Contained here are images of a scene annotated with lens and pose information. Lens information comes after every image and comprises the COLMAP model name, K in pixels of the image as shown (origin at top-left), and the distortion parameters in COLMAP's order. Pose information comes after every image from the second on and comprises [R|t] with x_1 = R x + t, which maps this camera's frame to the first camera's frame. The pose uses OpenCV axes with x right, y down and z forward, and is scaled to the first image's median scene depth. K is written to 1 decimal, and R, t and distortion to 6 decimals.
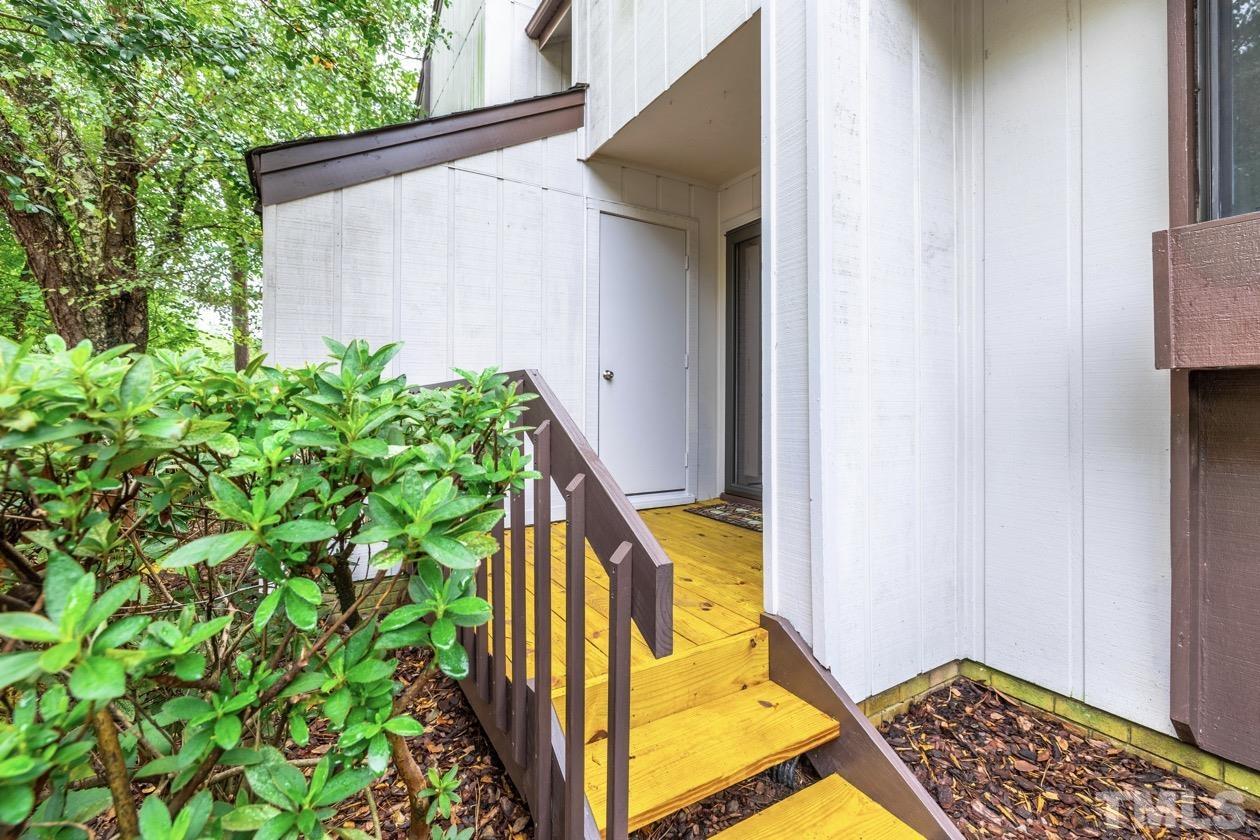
lens RADIAL K [[539.4, 0, 624.2], [0, 539.4, 409.7], [0, 0, 1]] dist [-0.001255, 0.000215]
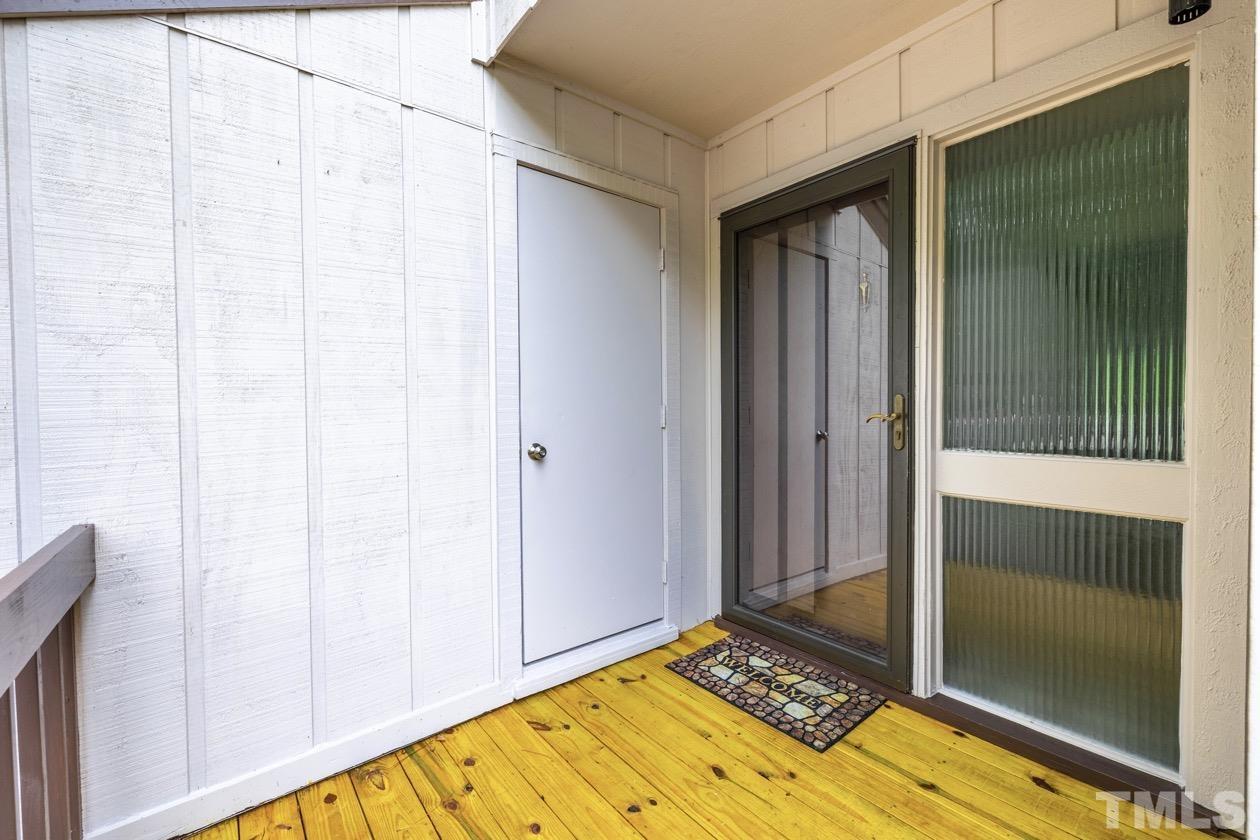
lens RADIAL K [[539.4, 0, 636.0], [0, 539.4, 424.9], [0, 0, 1]] dist [-0.001255, 0.000215]
pose [[0.988746, -0.016622, 0.148679, -0.010109], [0.013595, 0.999679, 0.021357, -0.099080], [-0.148987, -0.019095, 0.988655, 0.398600]]
